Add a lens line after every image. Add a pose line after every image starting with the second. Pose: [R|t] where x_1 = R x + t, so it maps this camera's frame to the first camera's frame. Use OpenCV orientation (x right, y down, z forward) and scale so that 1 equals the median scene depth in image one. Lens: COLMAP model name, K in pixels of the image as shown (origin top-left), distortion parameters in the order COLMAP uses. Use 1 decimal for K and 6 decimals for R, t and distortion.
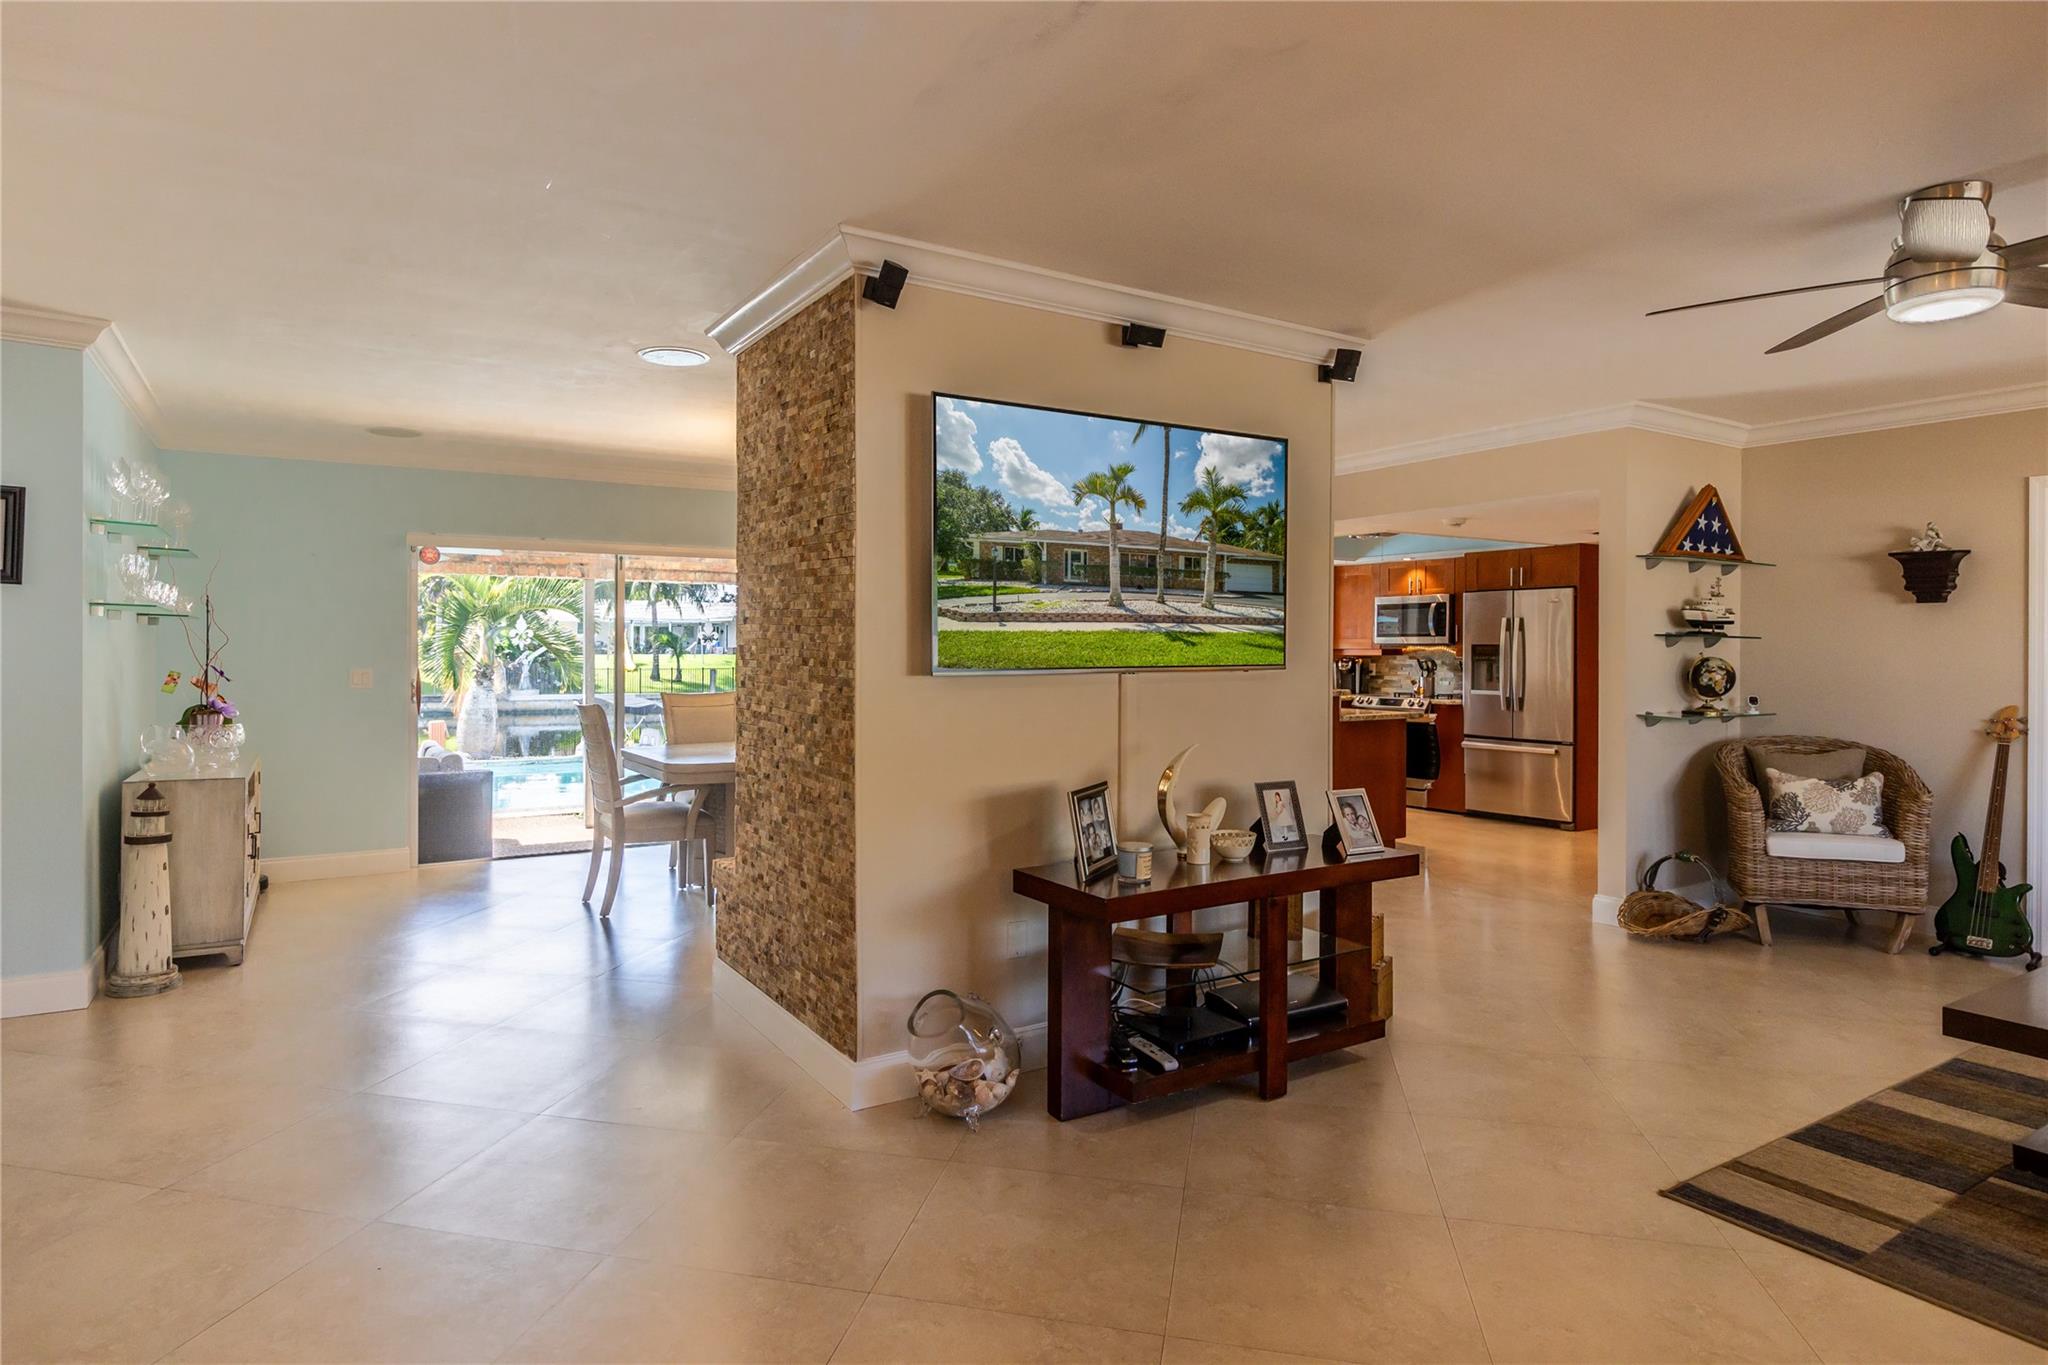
lens RADIAL K [[1110.9, 0, 998.0], [0, 1110.9, 651.2], [0, 0, 1]] dist [-0.000434, -0.000173]
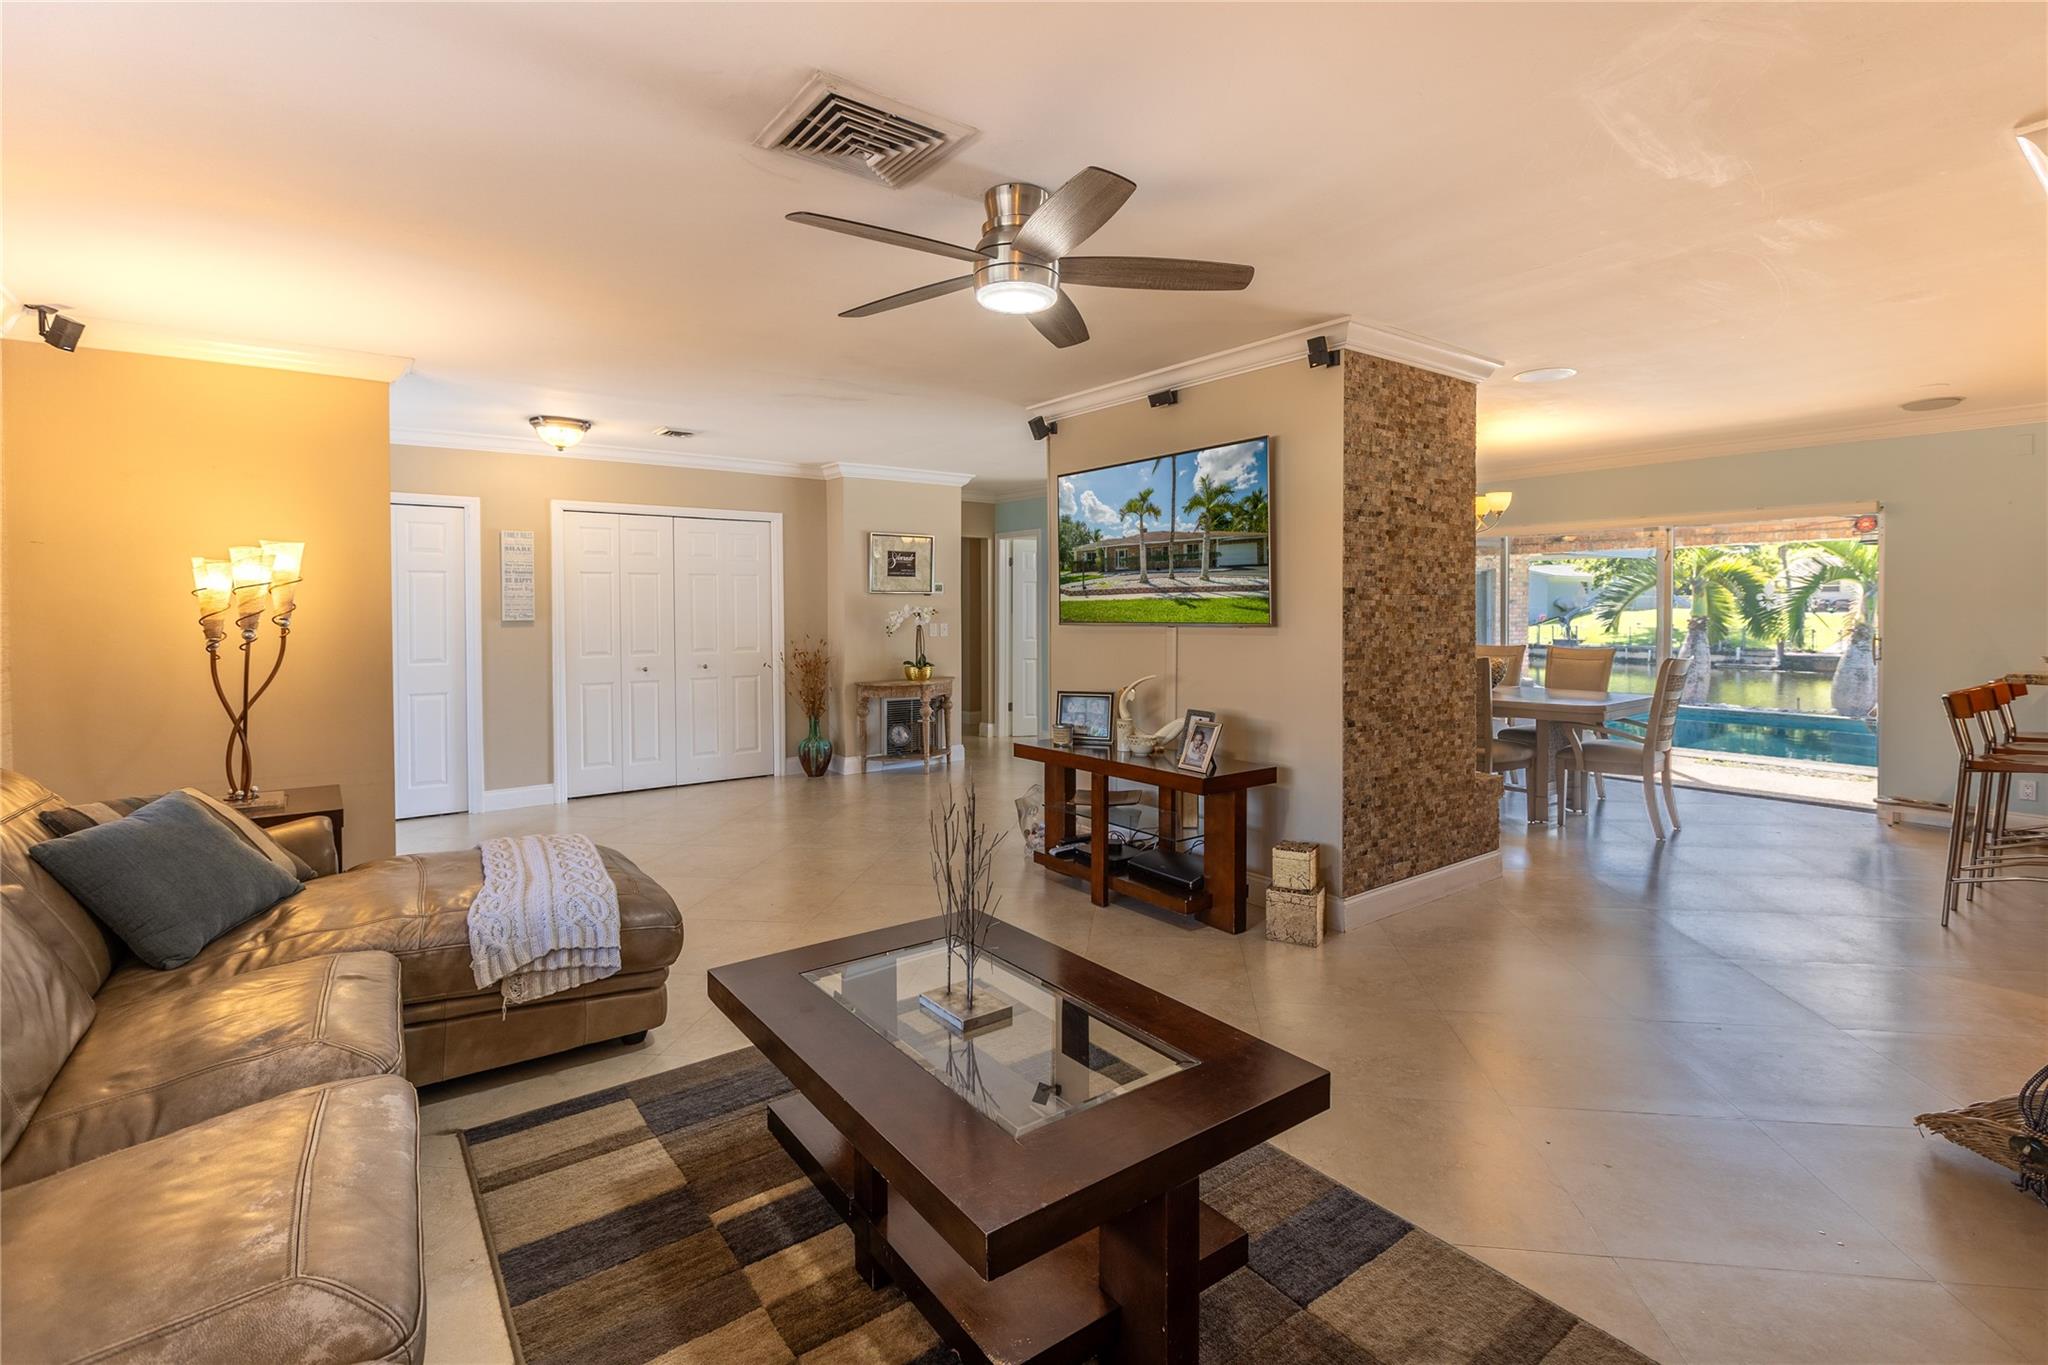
lens RADIAL K [[951.4, 0, 1033.7], [0, 951.4, 623.7], [0, 0, 1]] dist [0.001793, 0.000150]
pose [[0.093876, 0.012991, -0.995499, 1.326530], [0.000758, 0.999914, 0.013120, -0.001195], [0.995584, -0.001986, 0.093858, 0.685335]]
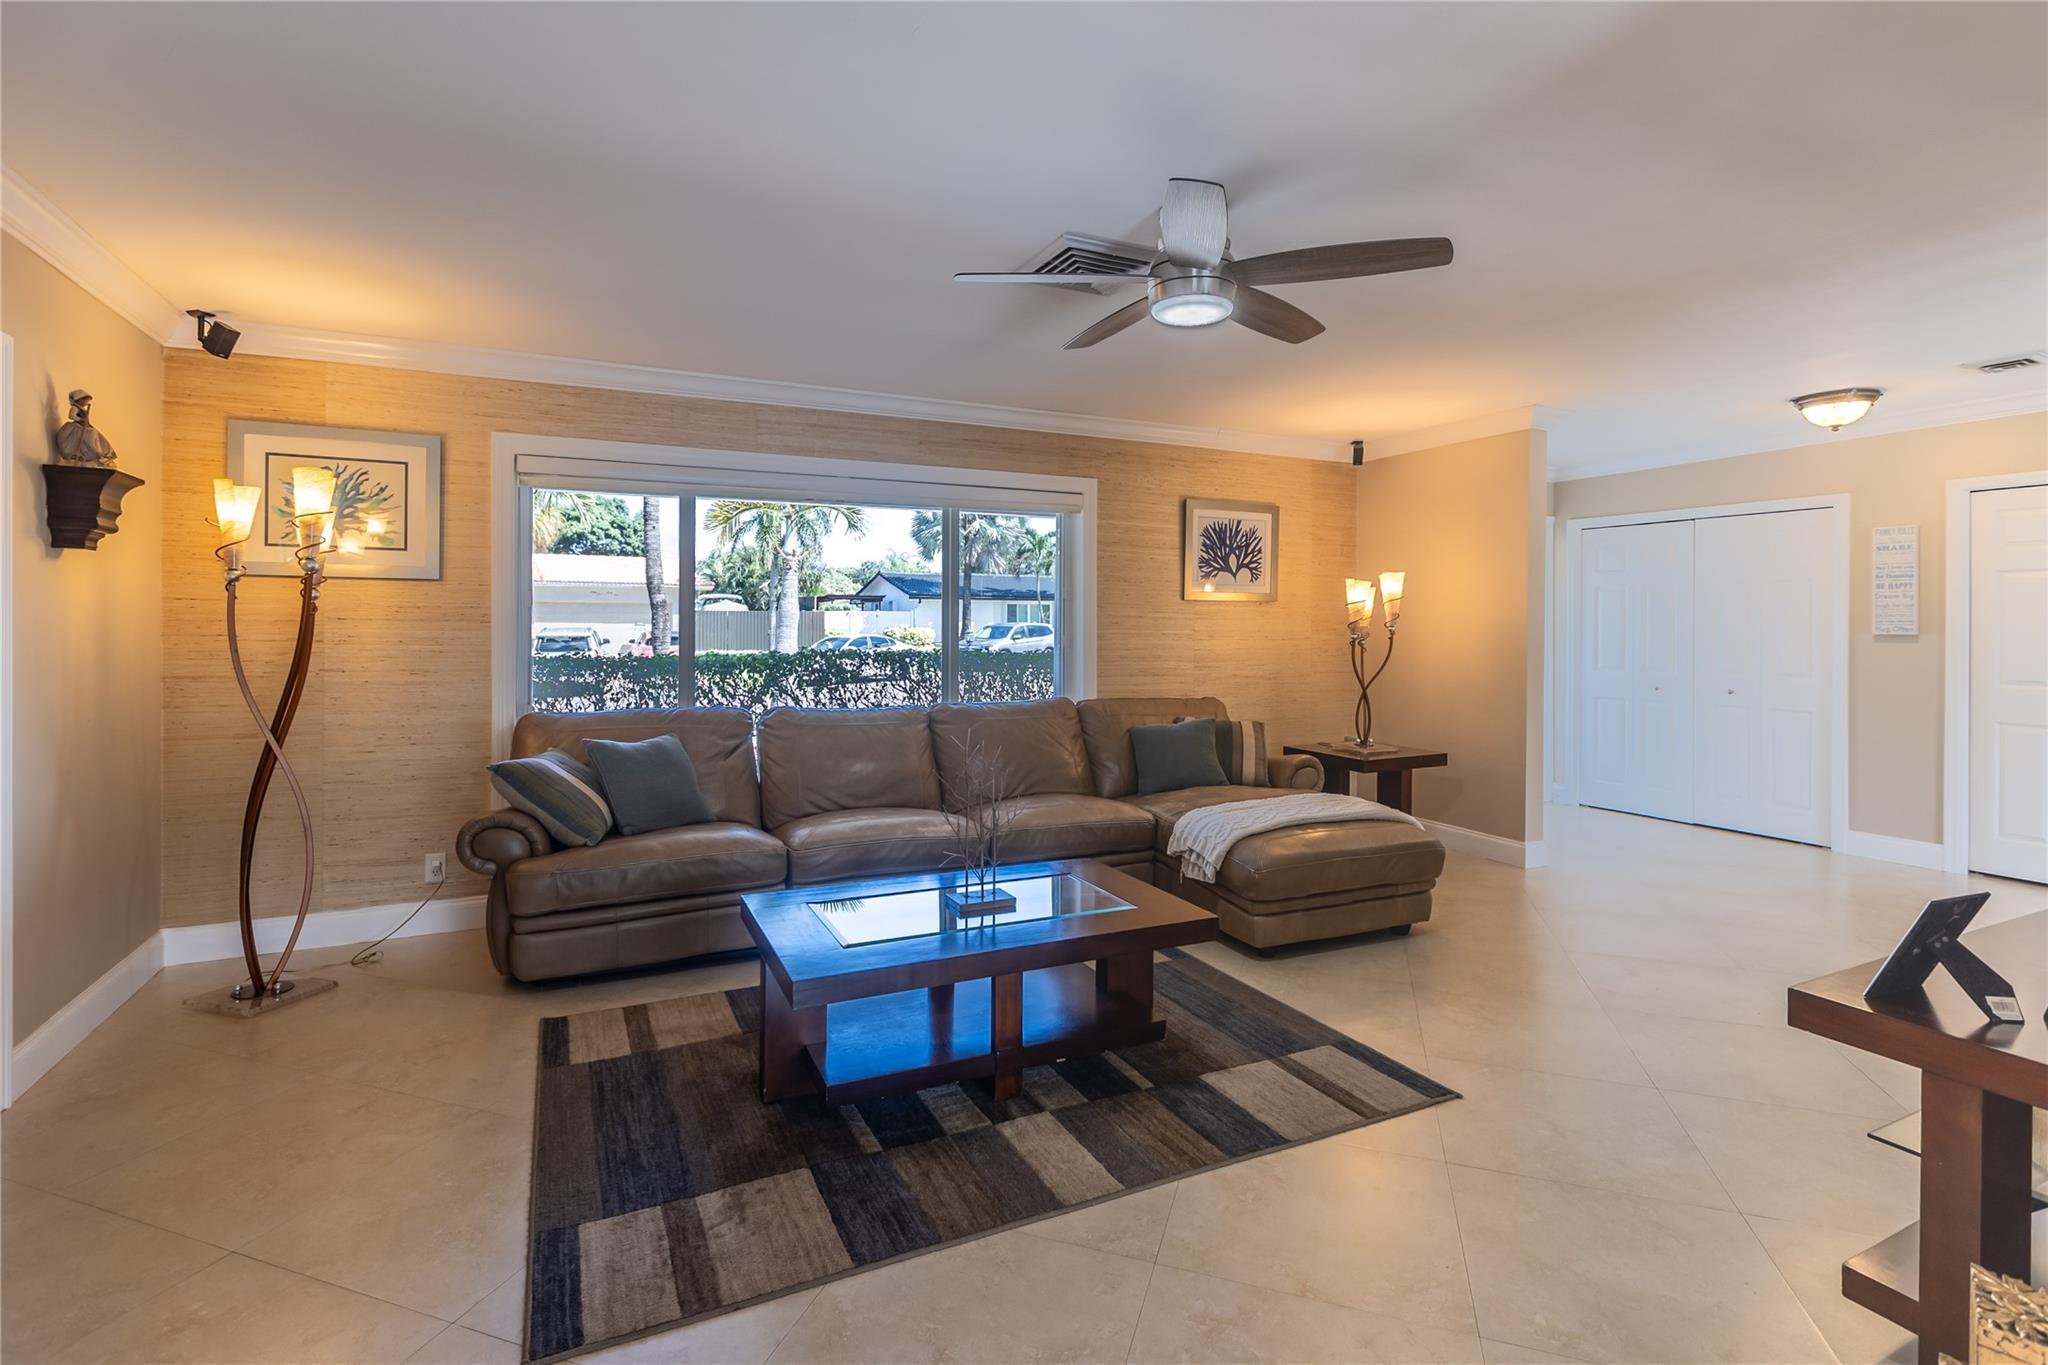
lens RADIAL K [[938.1, 0, 1015.6], [0, 938.1, 627.8], [0, 0, 1]] dist [-0.000858, 0.000186]
pose [[-0.994367, -0.006104, 0.105815, 0.682856], [-0.005280, 0.999954, 0.008059, 0.000855], [-0.105860, 0.007455, -0.994353, 1.437101]]
